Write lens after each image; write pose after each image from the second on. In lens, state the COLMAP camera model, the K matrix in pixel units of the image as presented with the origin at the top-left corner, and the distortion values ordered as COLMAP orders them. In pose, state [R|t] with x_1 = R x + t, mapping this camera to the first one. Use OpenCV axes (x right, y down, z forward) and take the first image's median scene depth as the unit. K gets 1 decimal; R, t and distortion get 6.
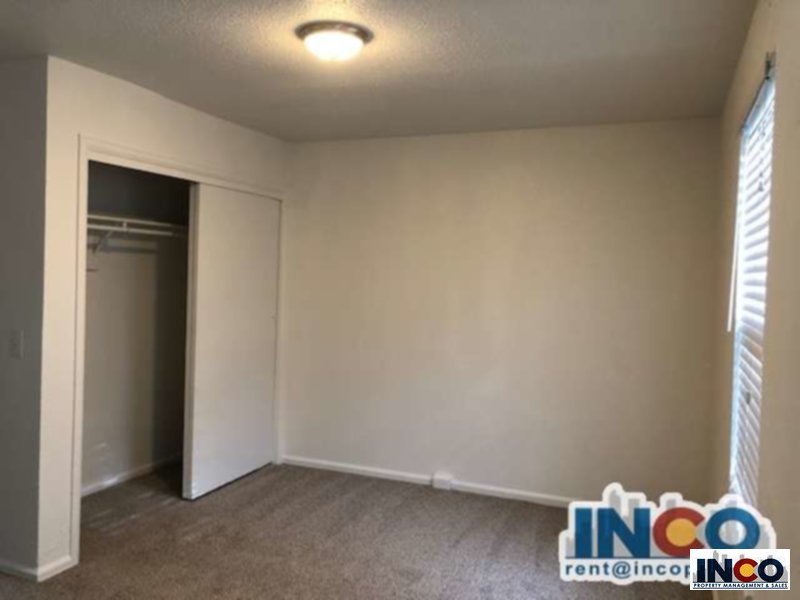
lens RADIAL K [[673.1, 0, 400.5], [0, 673.1, 286.5], [0, 0, 1]] dist [0.028826, -0.007099]
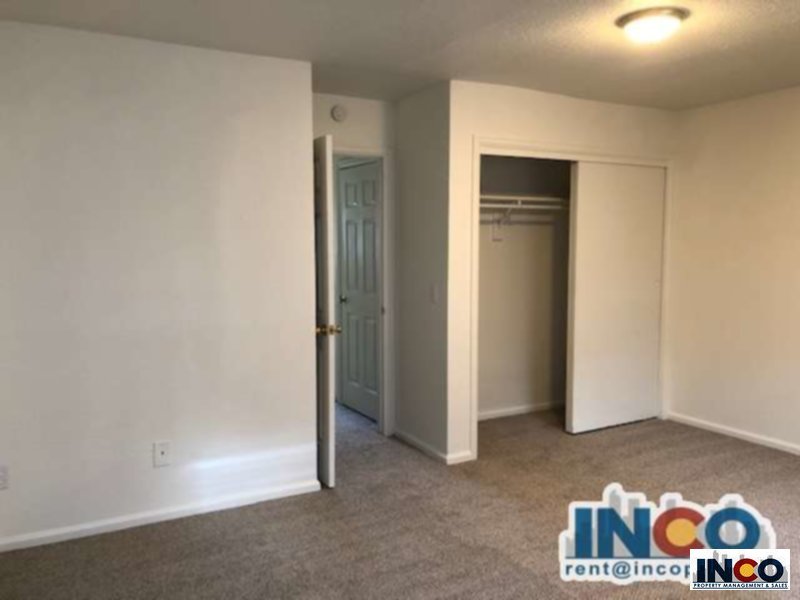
lens RADIAL K [[673.1, 0, 400.5], [0, 673.1, 286.5], [0, 0, 1]] dist [0.028826, -0.007099]
pose [[0.789004, 0.011730, -0.614275, 0.172892], [0.013006, 0.999275, 0.035787, 0.014466], [0.614250, -0.036226, 0.788280, -0.098188]]
